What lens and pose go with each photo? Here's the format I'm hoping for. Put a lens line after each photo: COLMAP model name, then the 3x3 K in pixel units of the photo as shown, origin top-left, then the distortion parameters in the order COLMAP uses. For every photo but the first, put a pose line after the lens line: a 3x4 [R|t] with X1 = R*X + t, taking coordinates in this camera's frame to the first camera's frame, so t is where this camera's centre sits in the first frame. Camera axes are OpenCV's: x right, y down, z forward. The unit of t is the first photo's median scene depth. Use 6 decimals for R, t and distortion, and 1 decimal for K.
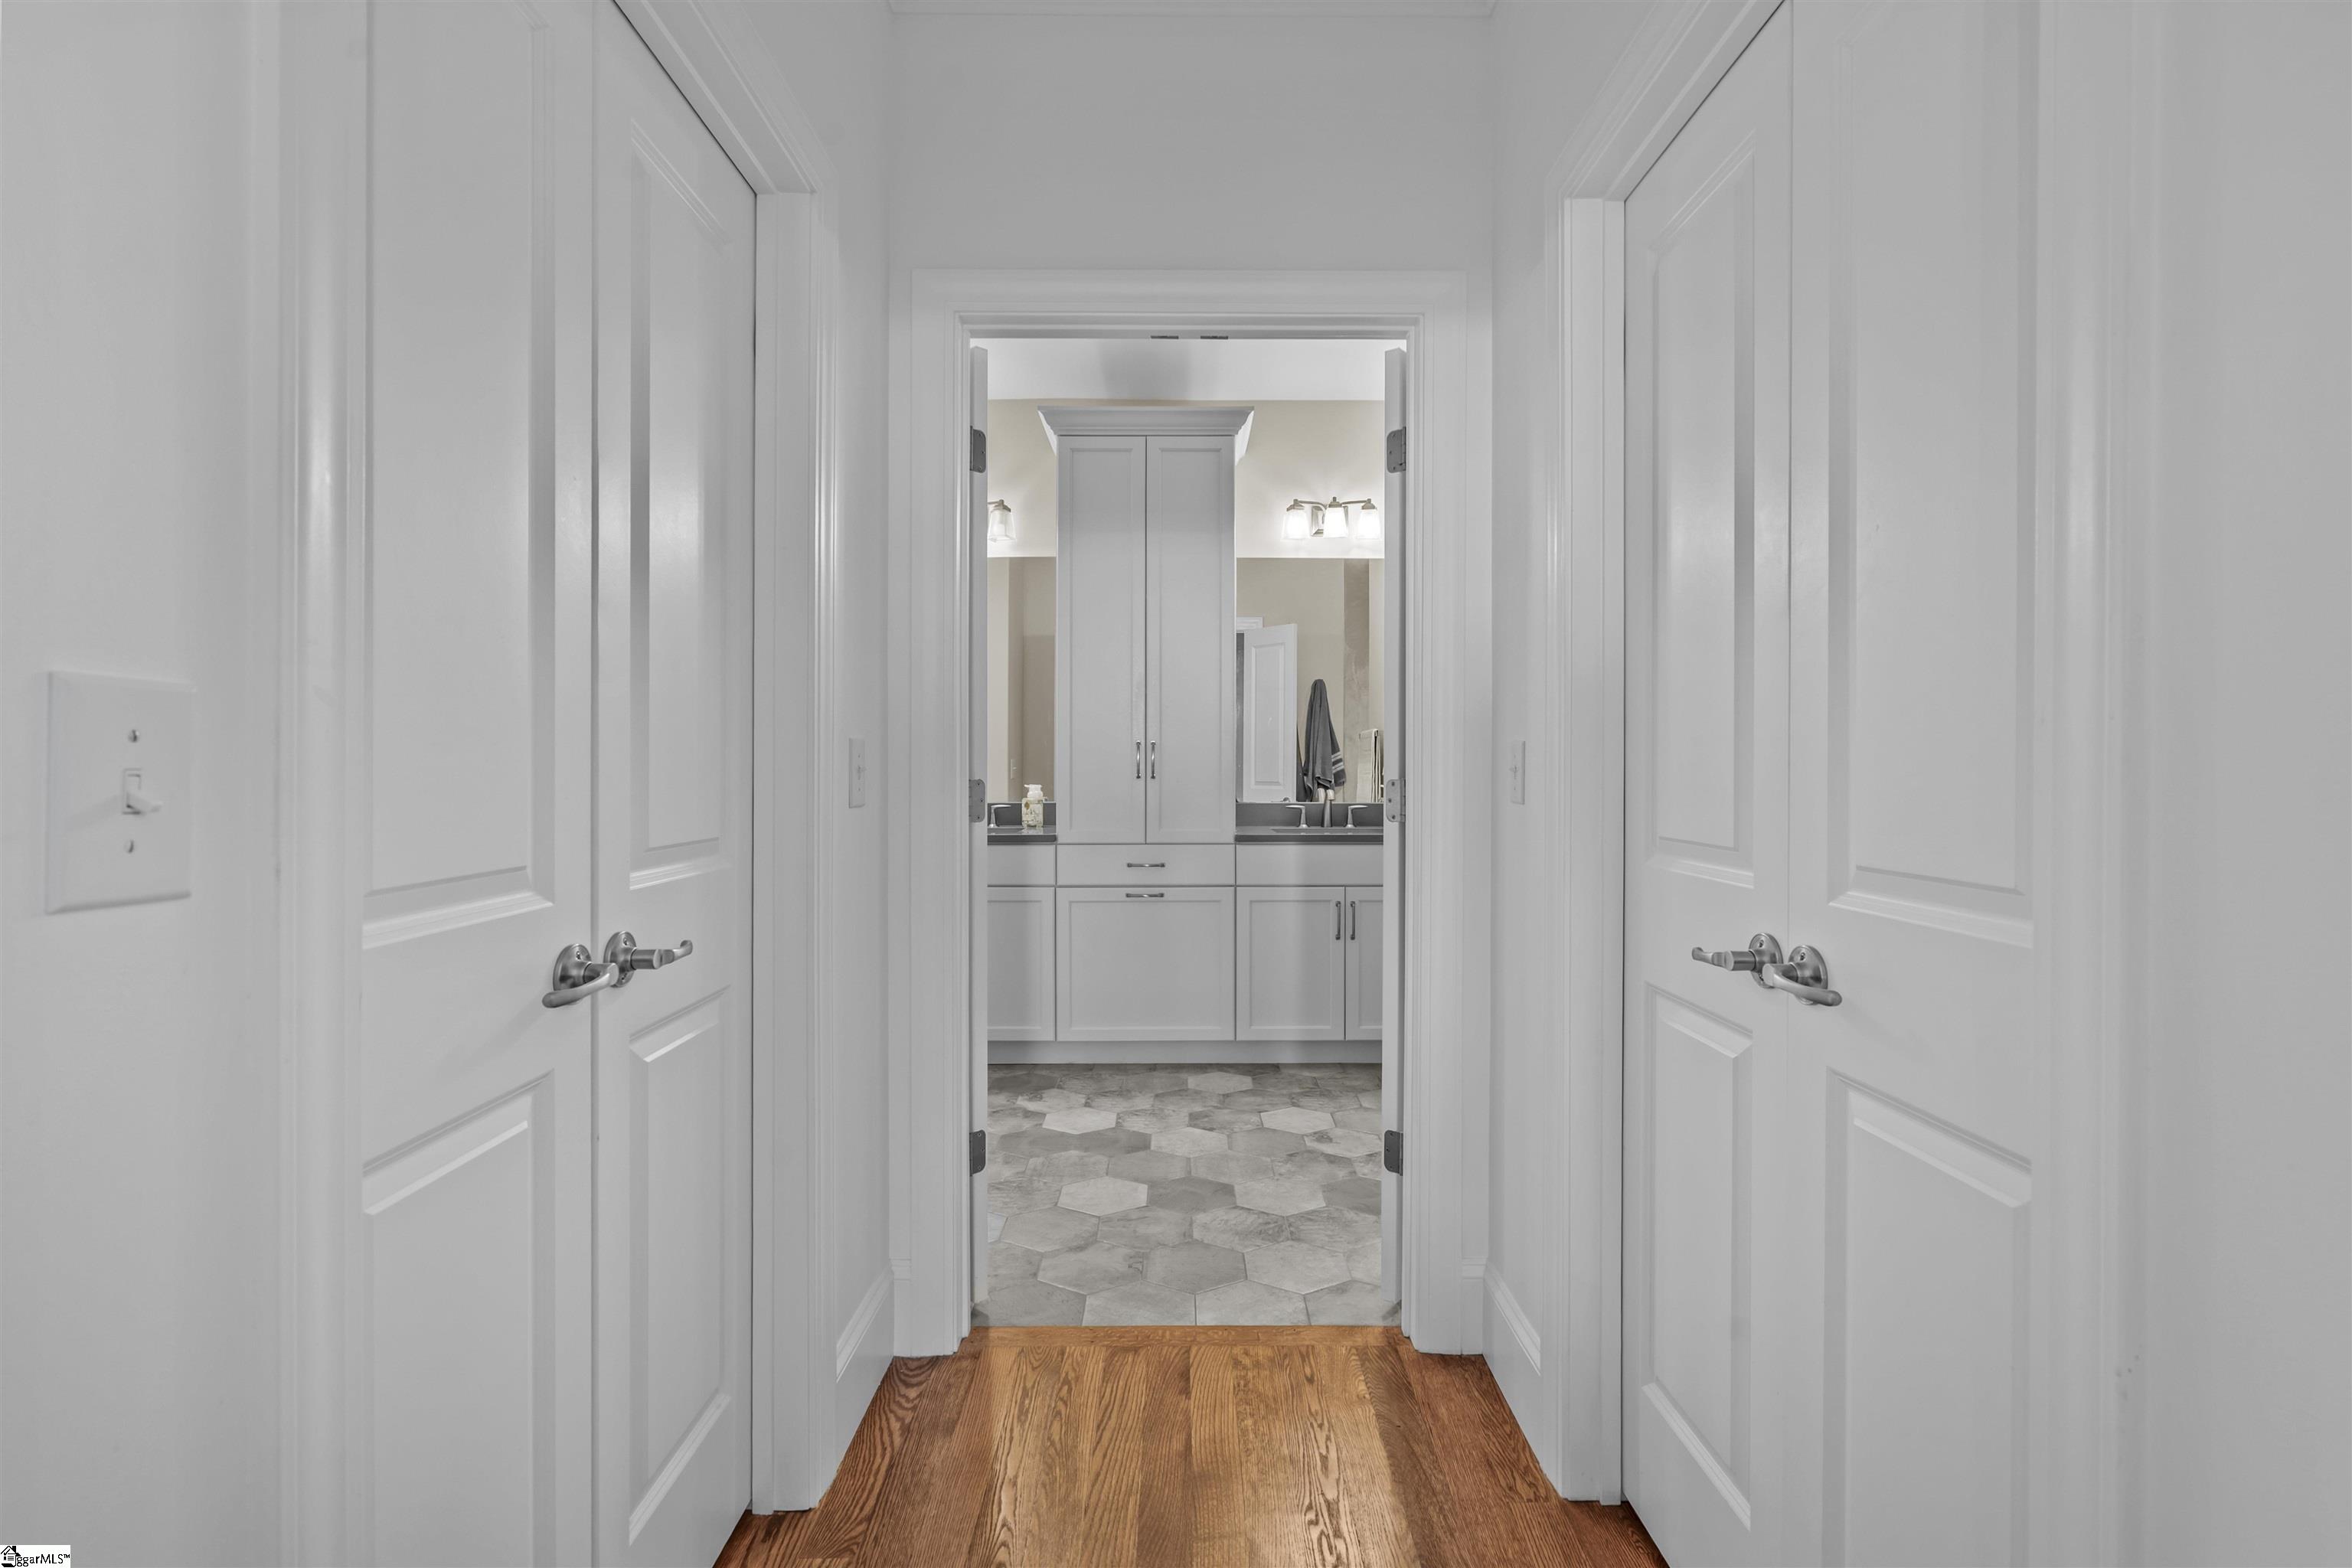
lens RADIAL K [[1063.6, 0, 1178.9], [0, 1063.6, 782.1], [0, 0, 1]] dist [-0.002357, 0.002609]
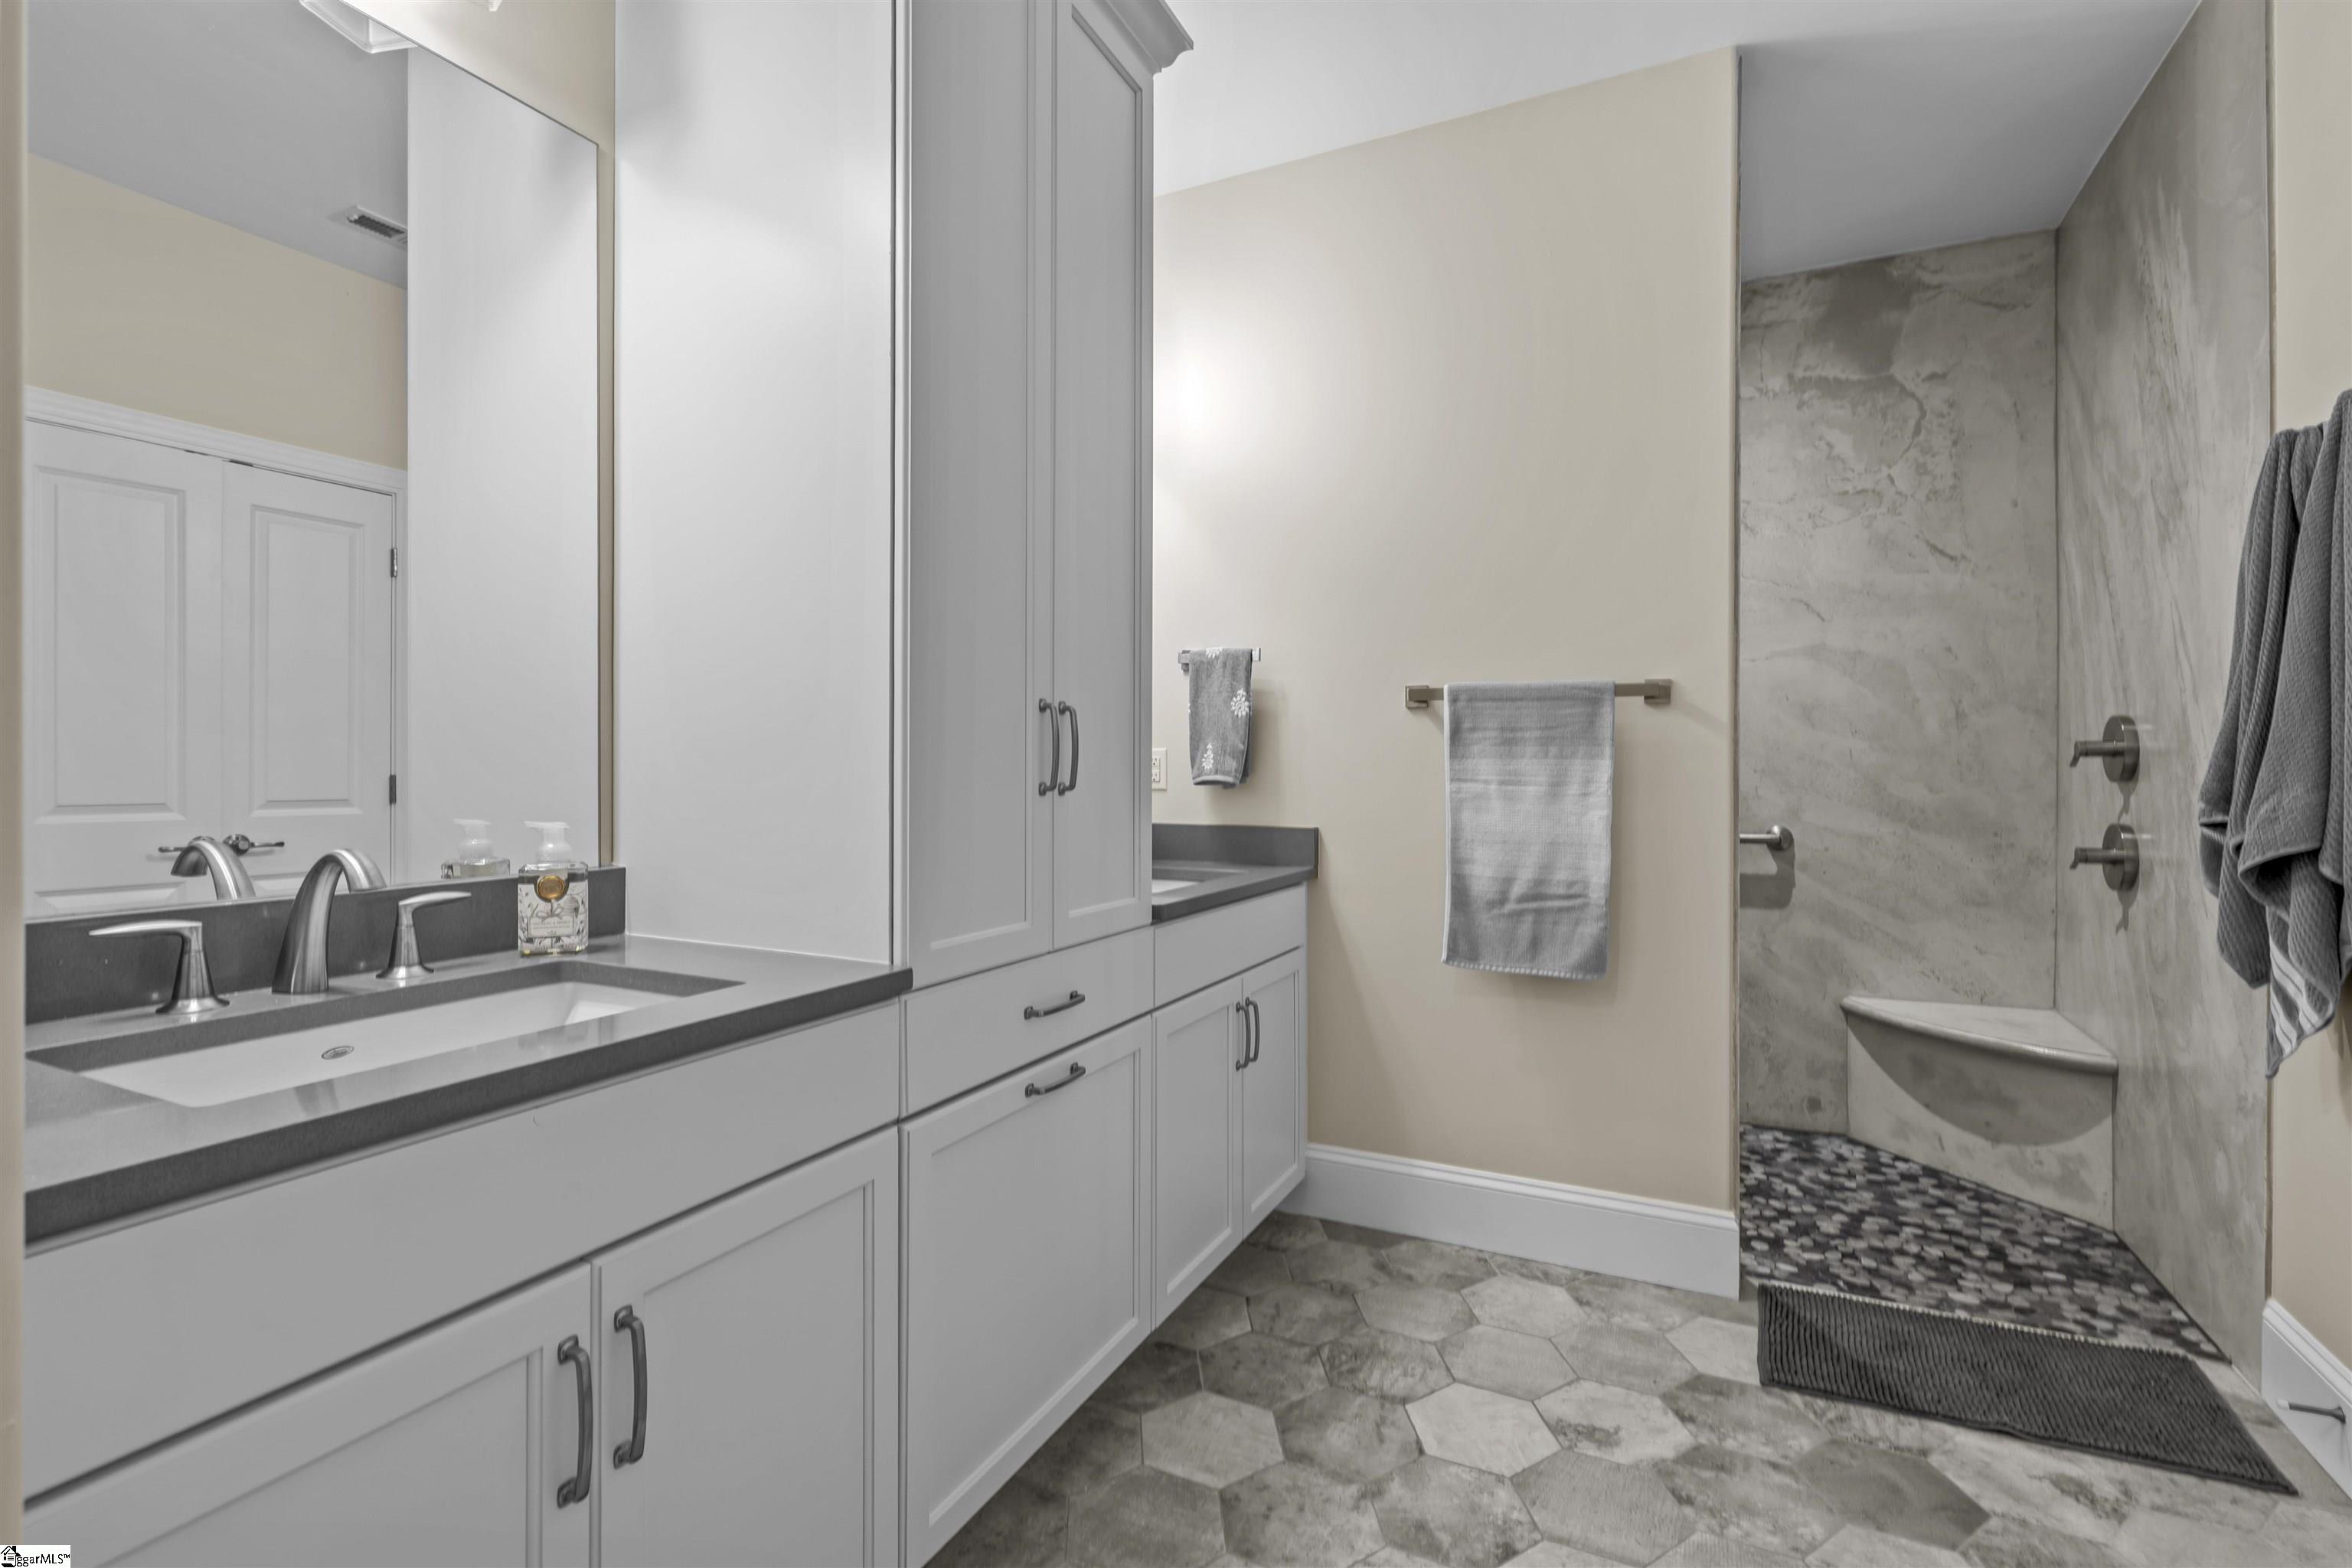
lens RADIAL K [[1063.6, 0, 1183.7], [0, 1063.6, 780.1], [0, 0, 1]] dist [-0.002357, 0.002609]
pose [[0.421386, -0.004432, 0.906871, -0.443652], [-0.003281, 0.999974, 0.006411, -0.011595], [-0.906876, -0.005677, 0.421360, 0.926546]]
